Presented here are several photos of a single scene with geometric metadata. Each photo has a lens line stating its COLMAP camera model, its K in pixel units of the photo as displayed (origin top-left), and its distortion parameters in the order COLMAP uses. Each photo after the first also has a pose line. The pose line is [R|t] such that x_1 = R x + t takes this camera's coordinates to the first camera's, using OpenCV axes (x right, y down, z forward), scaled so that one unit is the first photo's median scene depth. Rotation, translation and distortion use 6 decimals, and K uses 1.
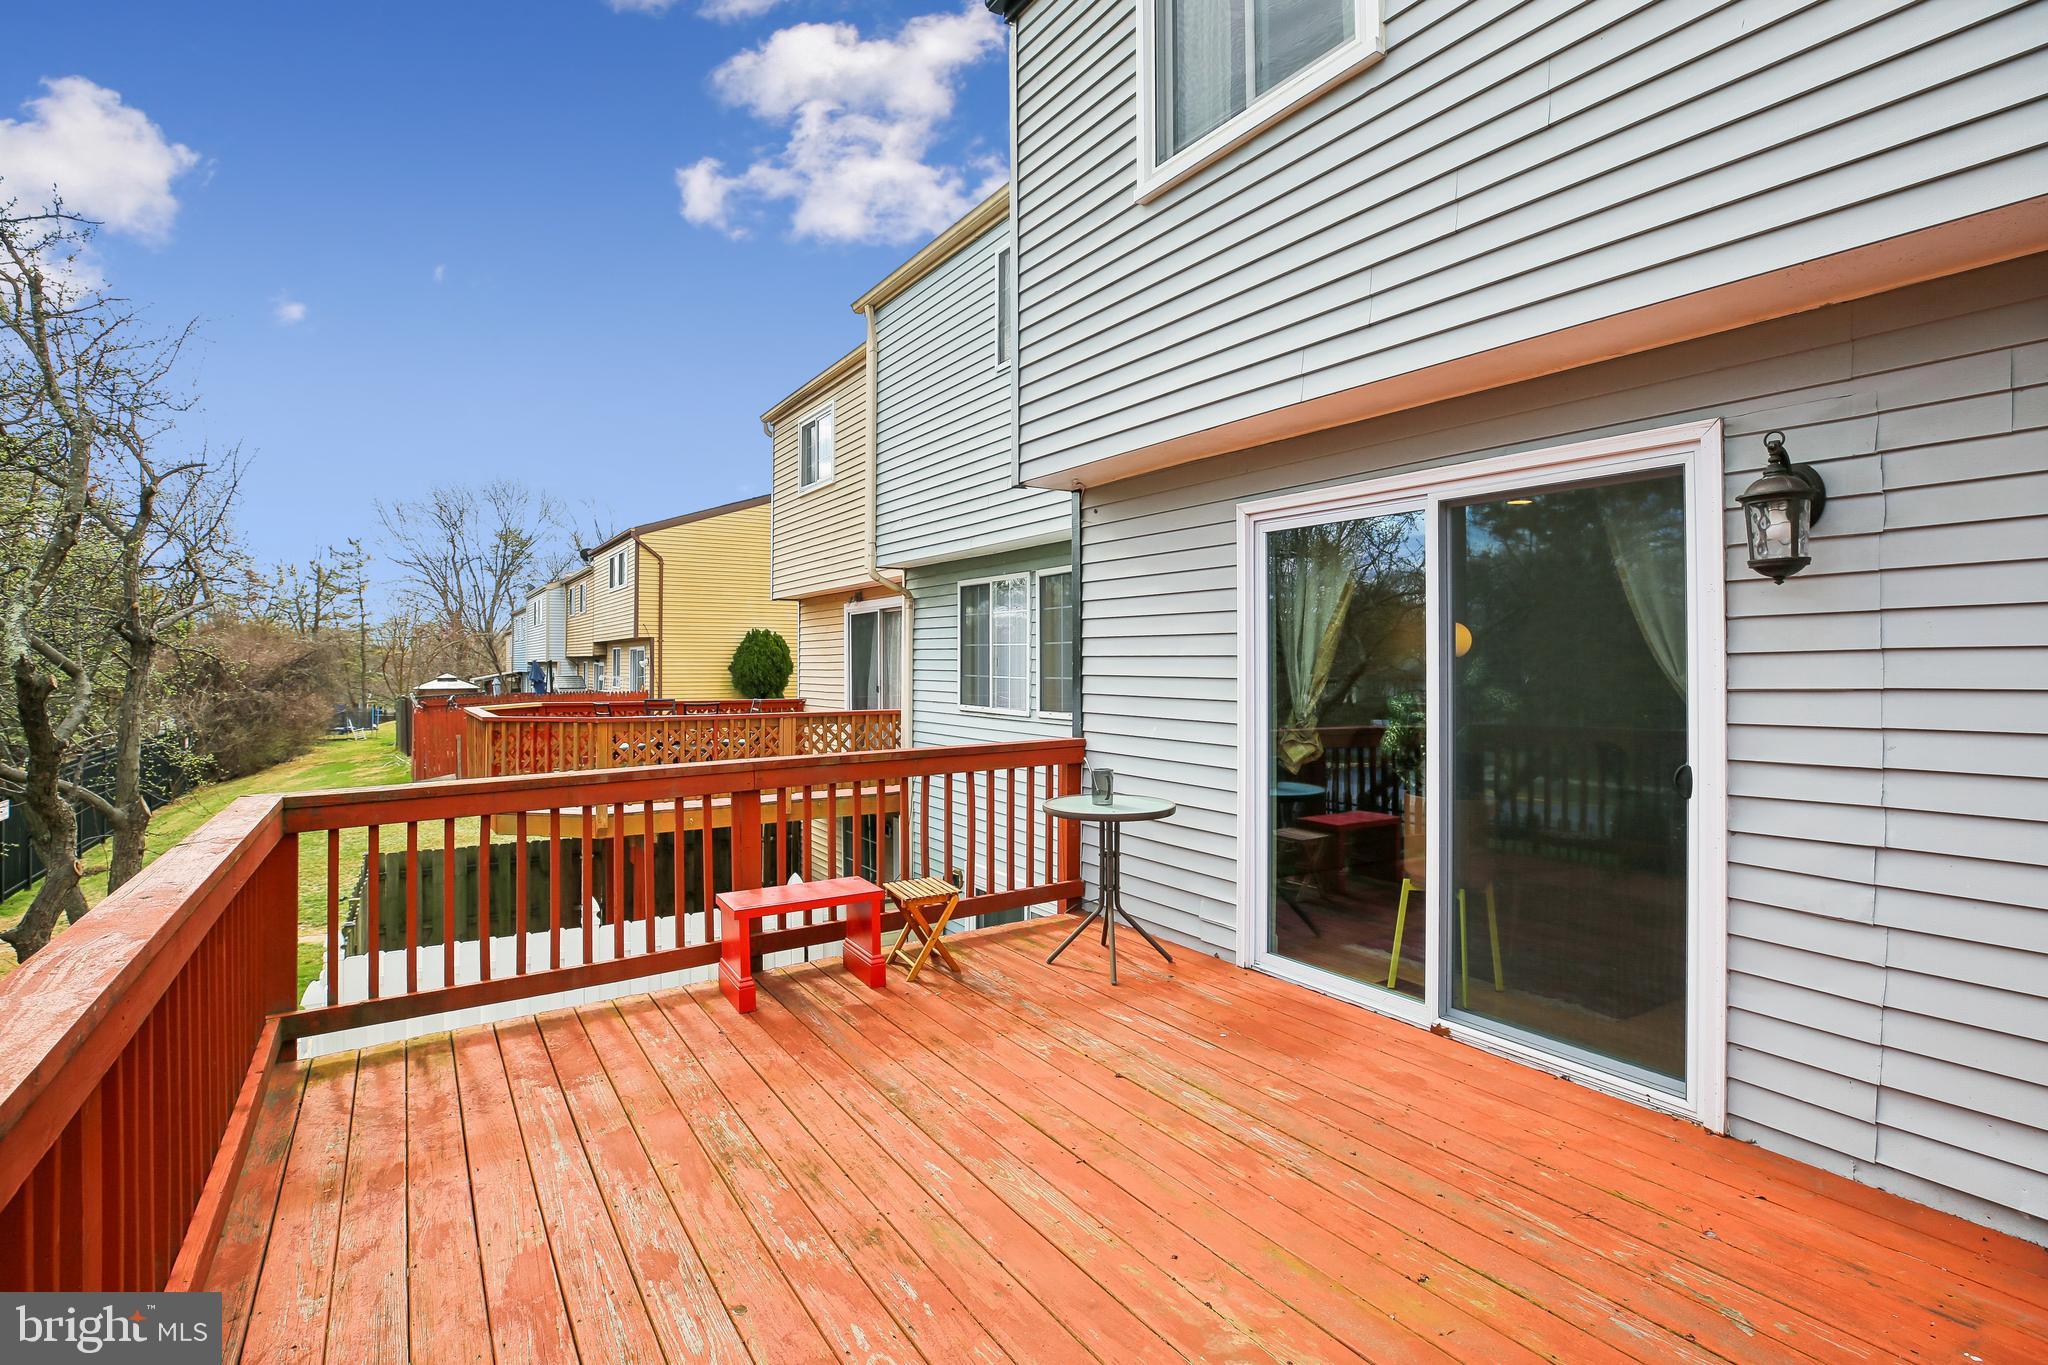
lens RADIAL K [[934.0, 0, 1029.9], [0, 934.0, 679.2], [0, 0, 1]] dist [-0.020580, 0.013919]
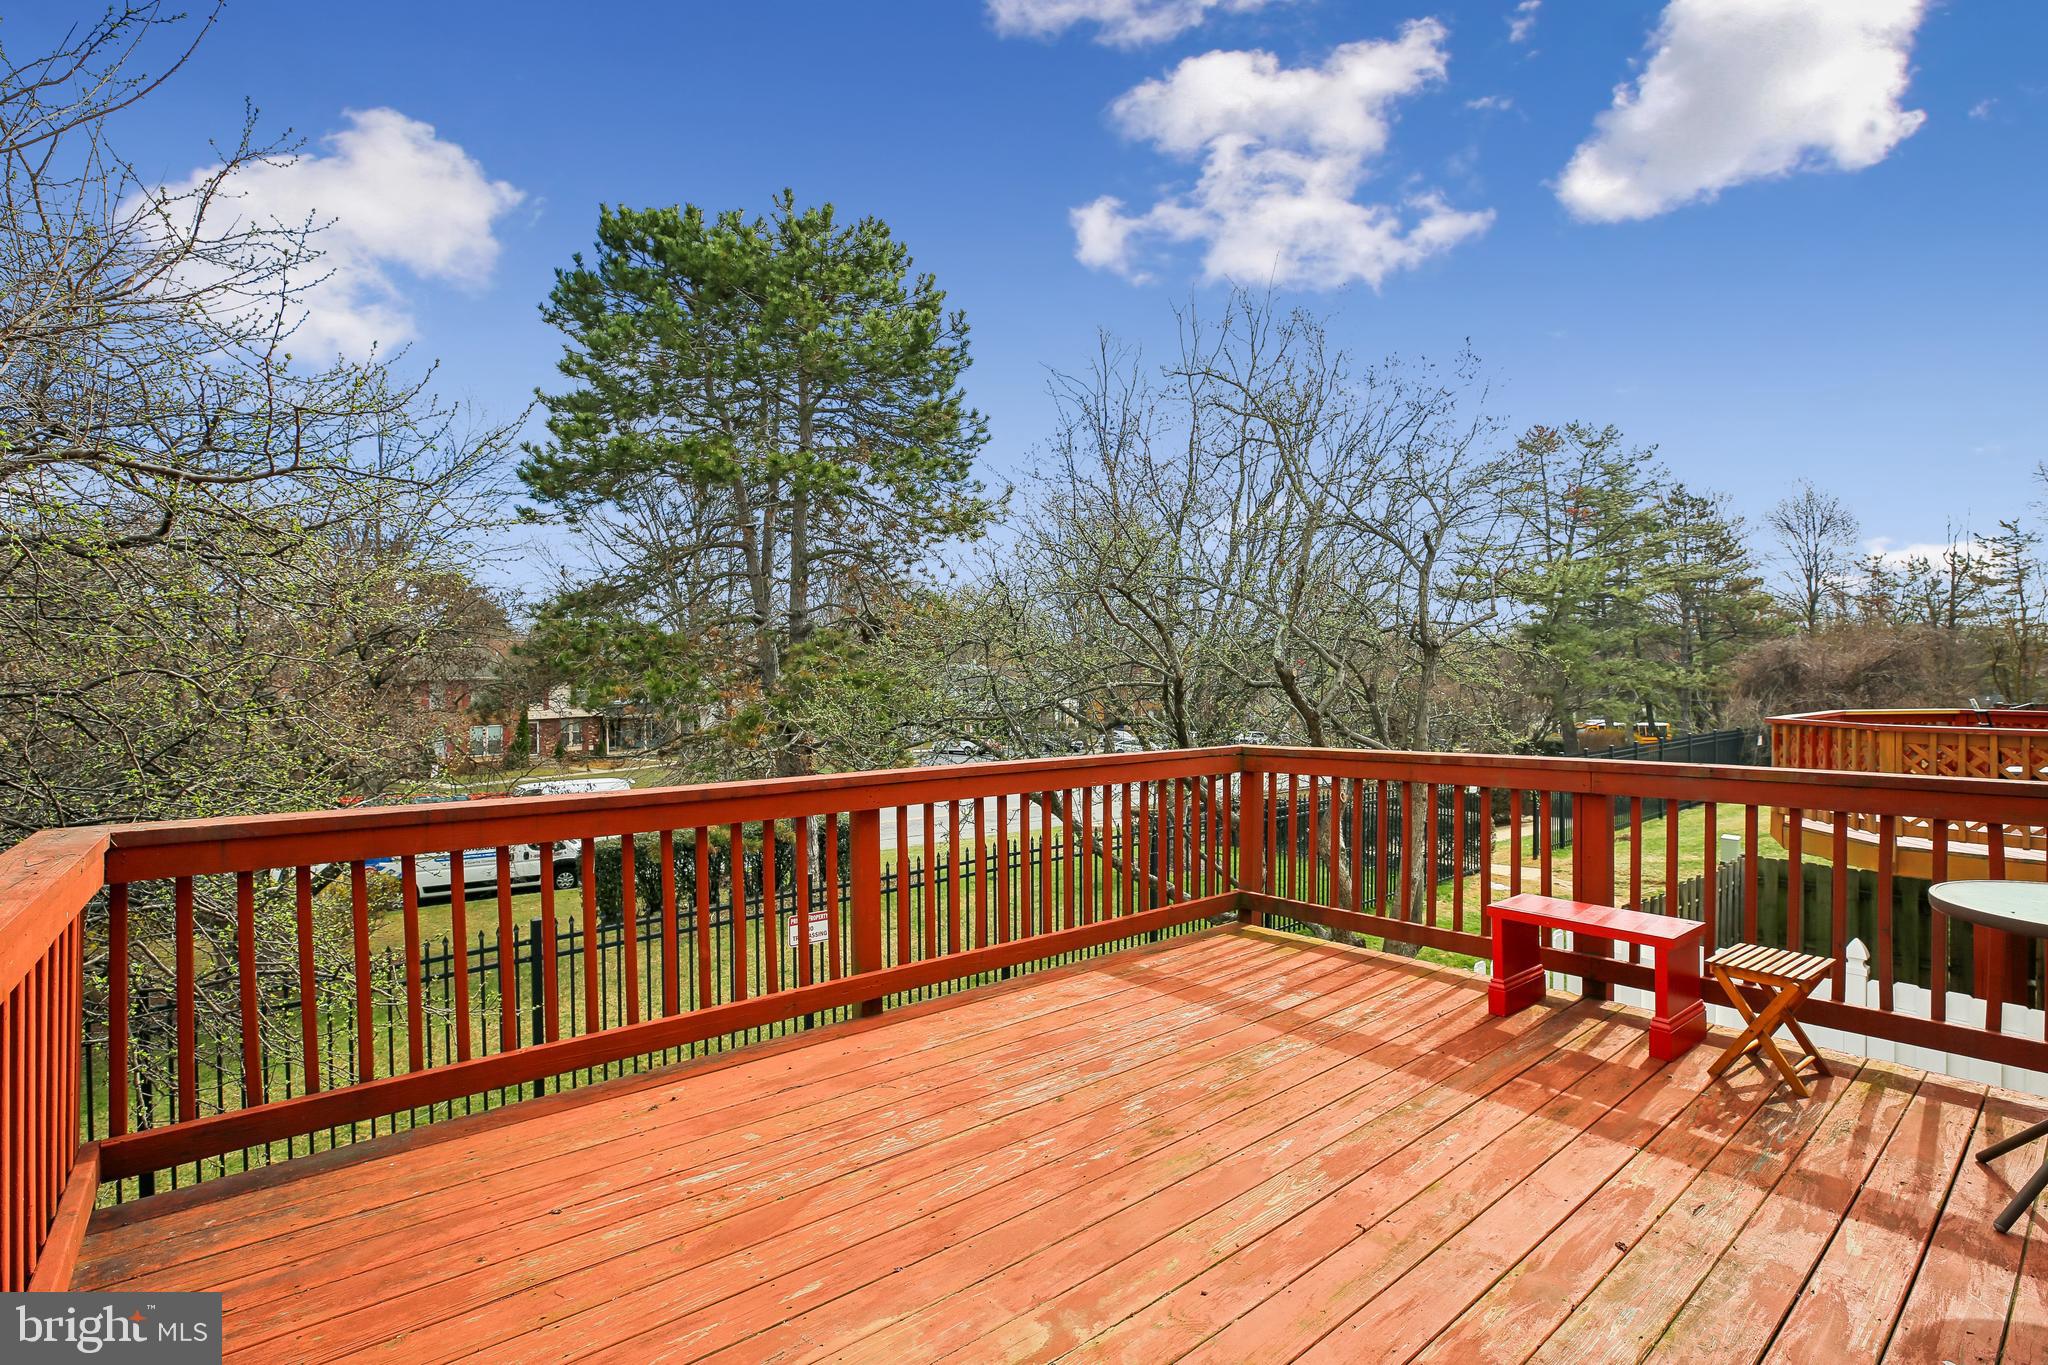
lens RADIAL K [[934.0, 0, 1029.9], [0, 934.0, 679.2], [0, 0, 1]] dist [-0.020580, 0.013919]
pose [[0.087461, -0.003088, -0.996163, 0.615917], [0.023658, 0.999720, -0.001021, -0.005706], [0.995887, -0.023478, 0.087510, 0.423036]]
